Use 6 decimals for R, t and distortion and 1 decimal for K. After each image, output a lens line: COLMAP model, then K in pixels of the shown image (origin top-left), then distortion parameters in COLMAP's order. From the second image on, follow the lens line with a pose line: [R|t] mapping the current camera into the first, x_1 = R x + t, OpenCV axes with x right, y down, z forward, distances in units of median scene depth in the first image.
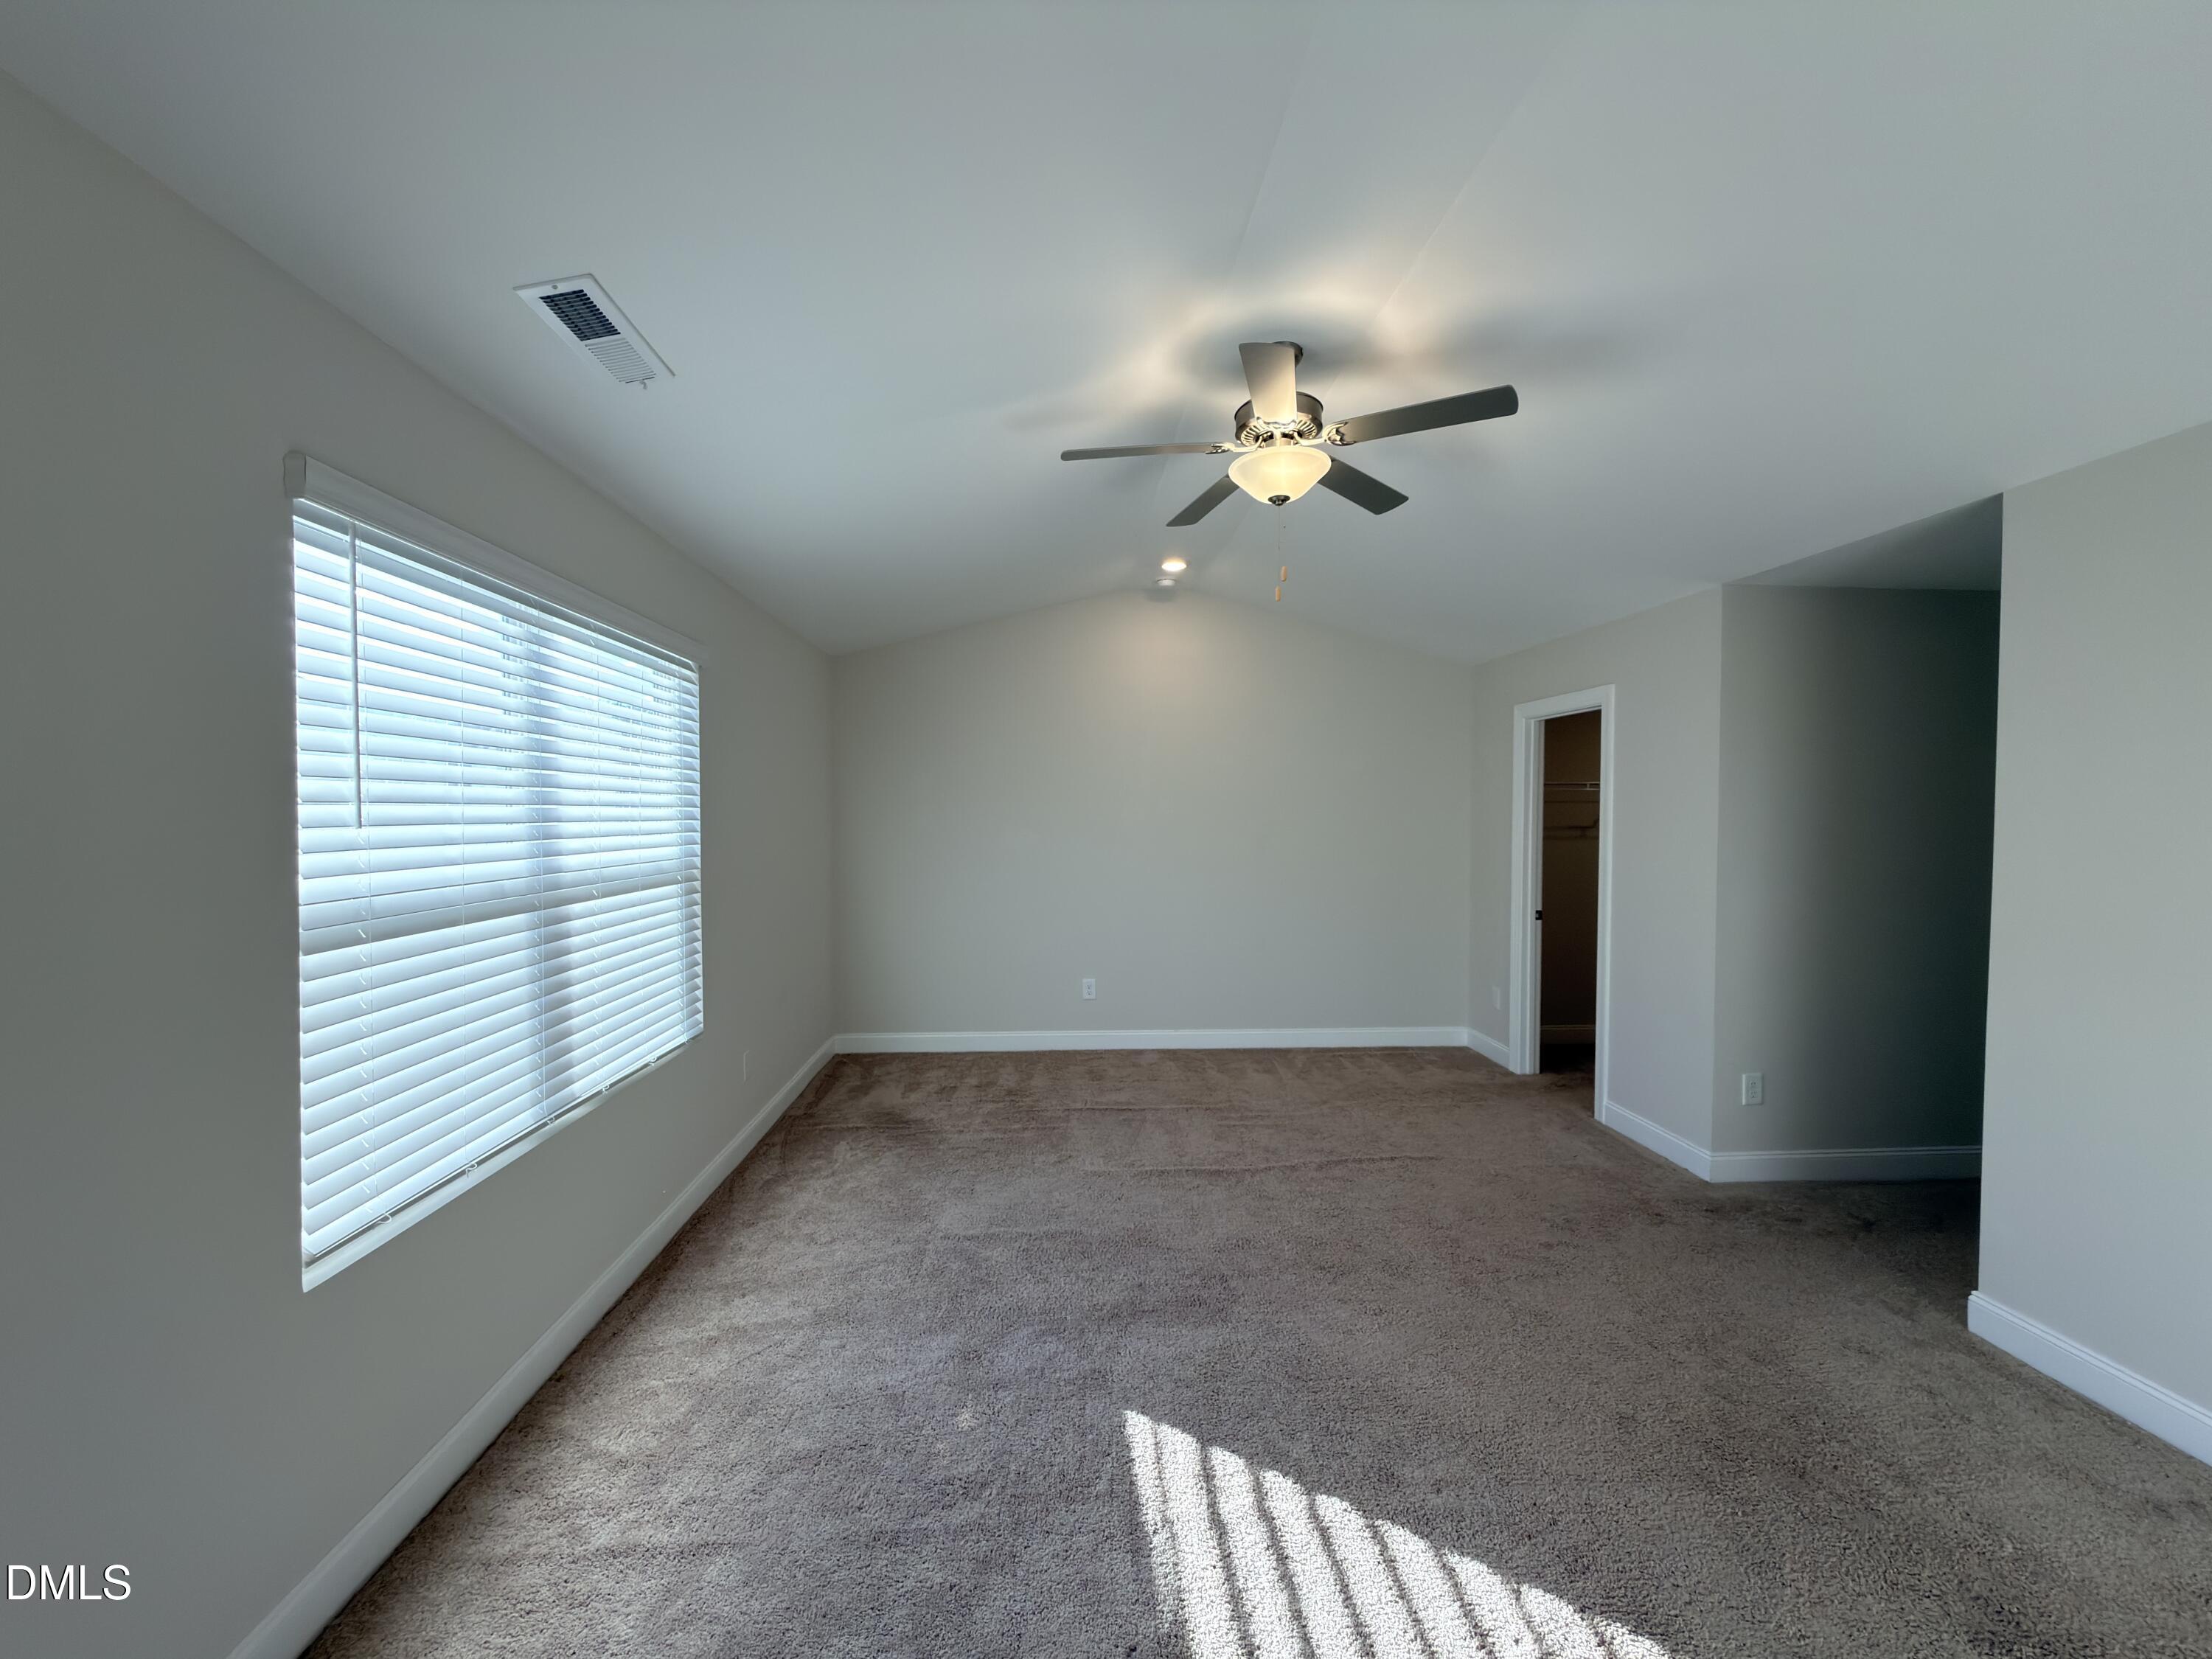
lens RADIAL K [[879.9, 0, 1118.2], [0, 879.9, 831.3], [0, 0, 1]] dist [-0.000058, 0.000257]
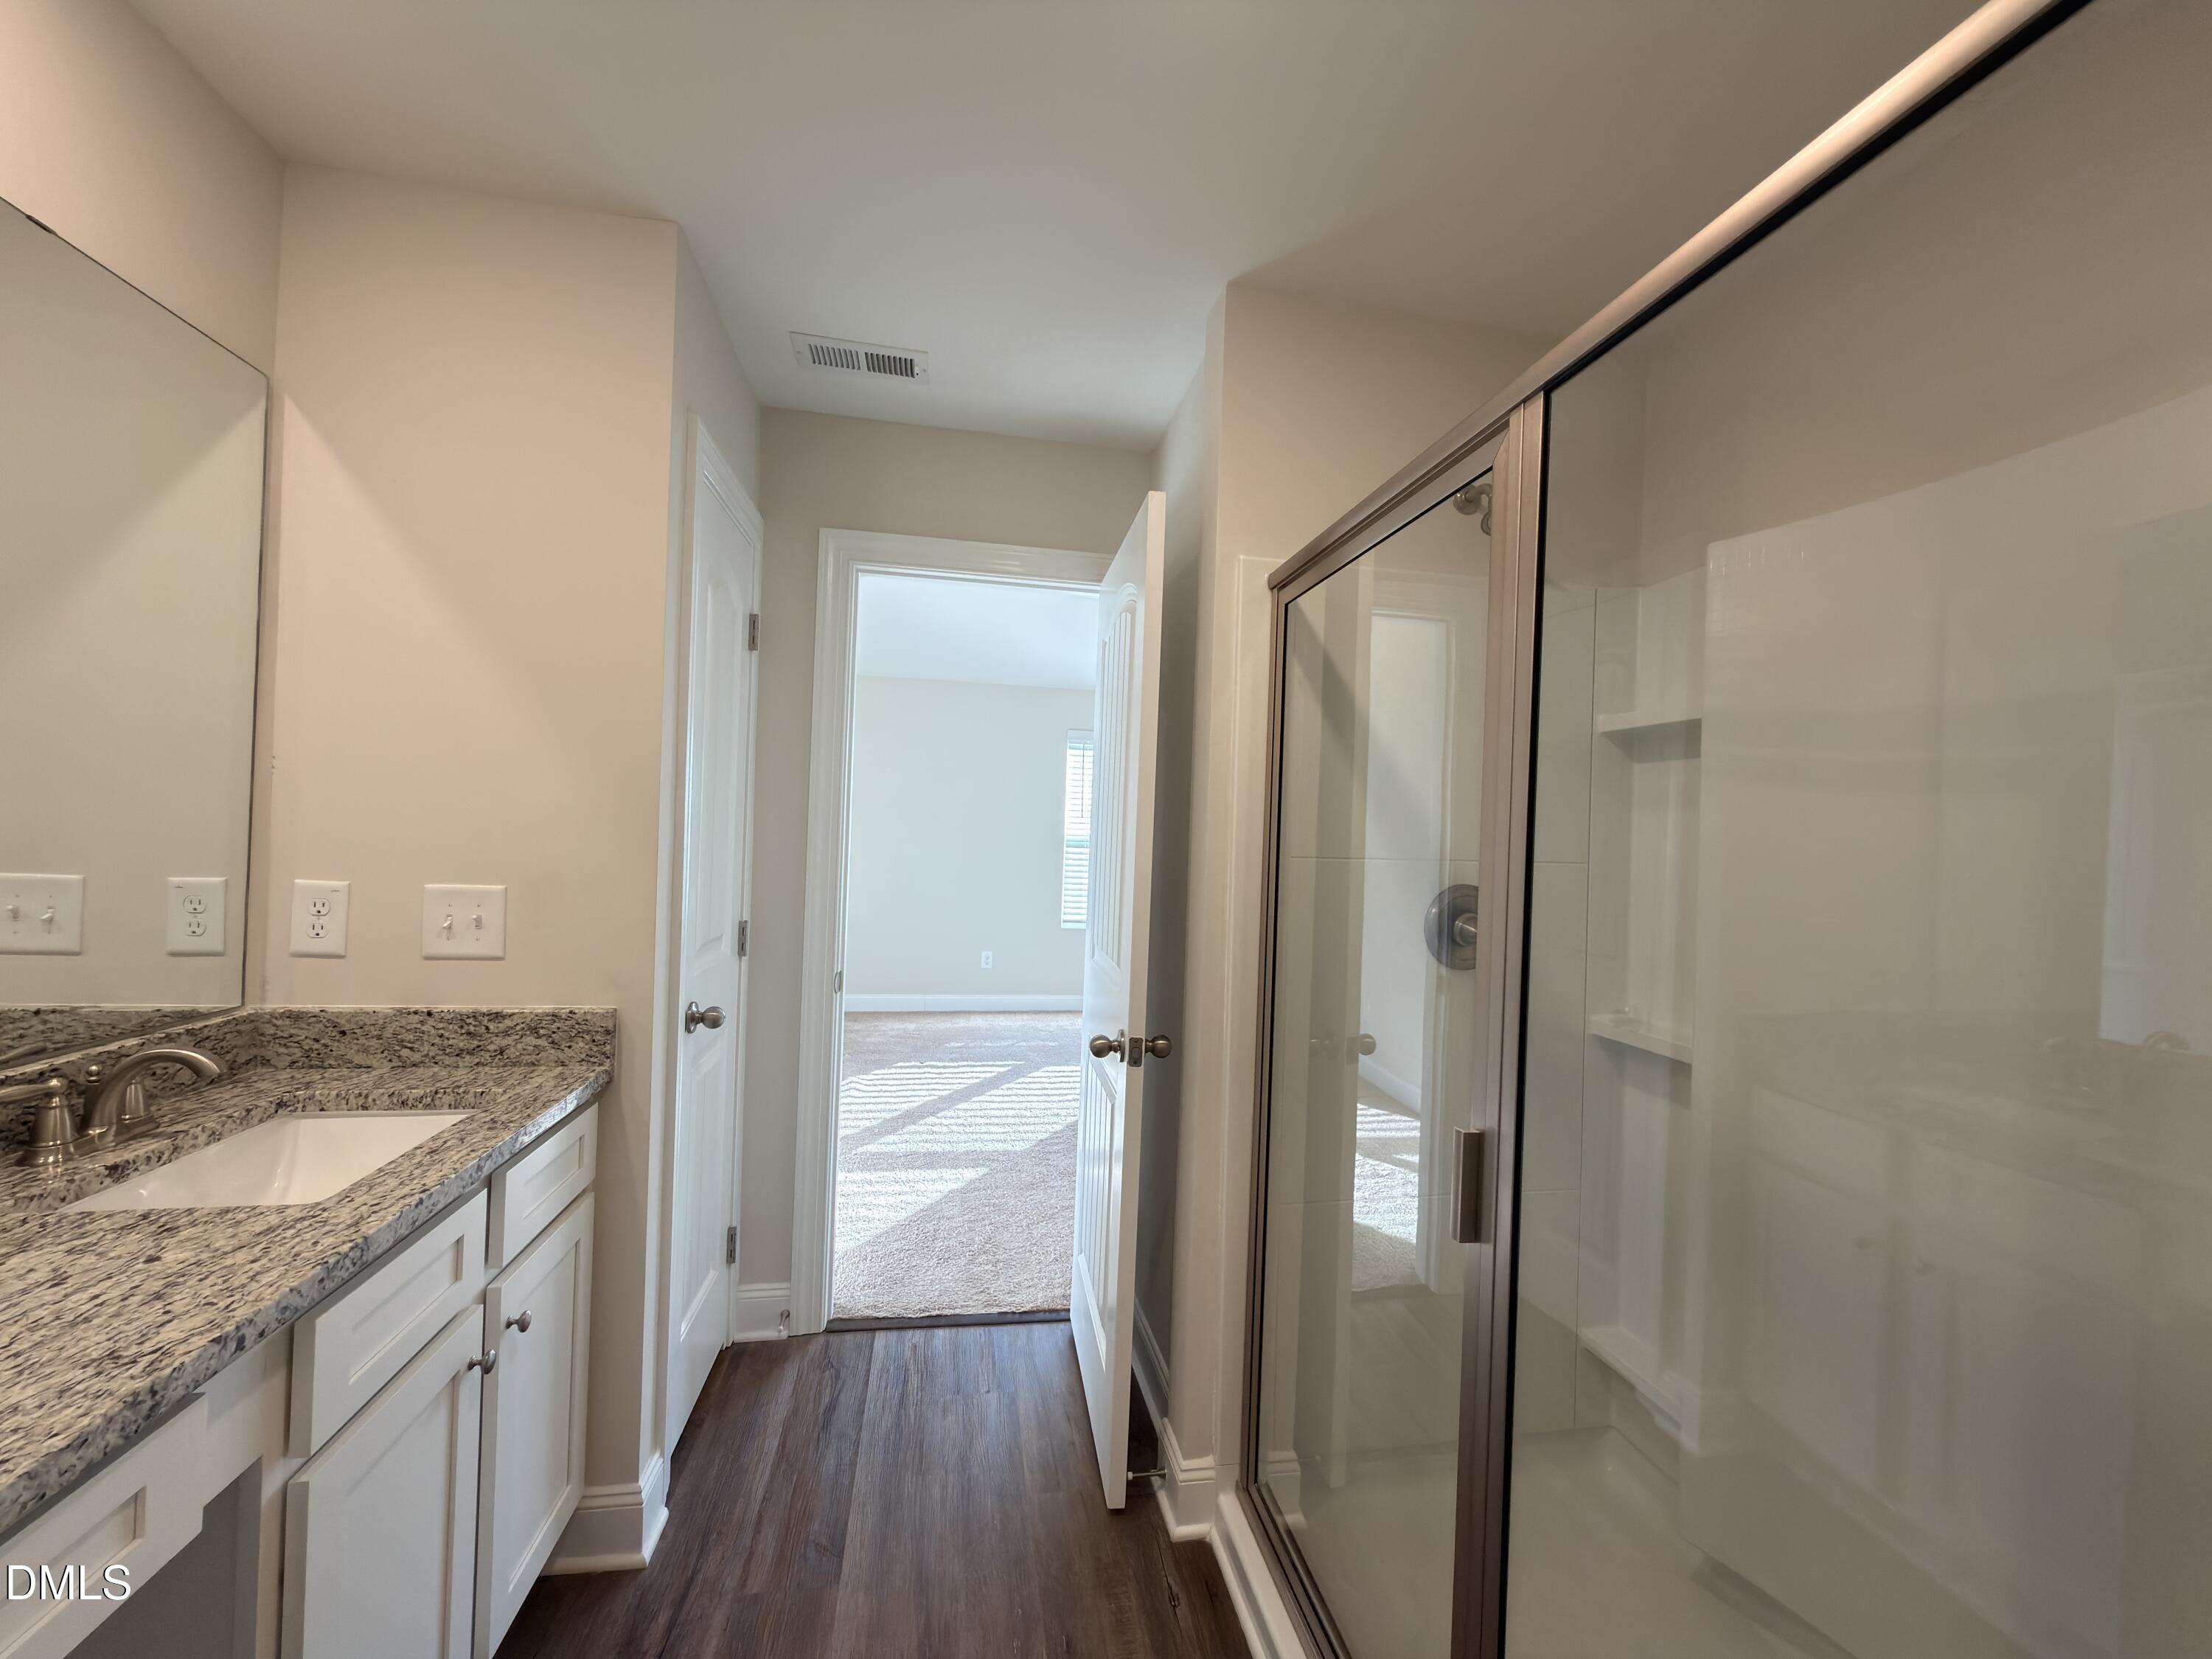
lens RADIAL K [[879.9, 0, 1111.8], [0, 879.9, 830.0], [0, 0, 1]] dist [-0.000058, 0.000257]
pose [[0.113976, -0.009057, -0.993442, 1.851047], [-0.046826, 0.998798, -0.014478, 0.059307], [0.992379, 0.048169, 0.113415, 0.416512]]
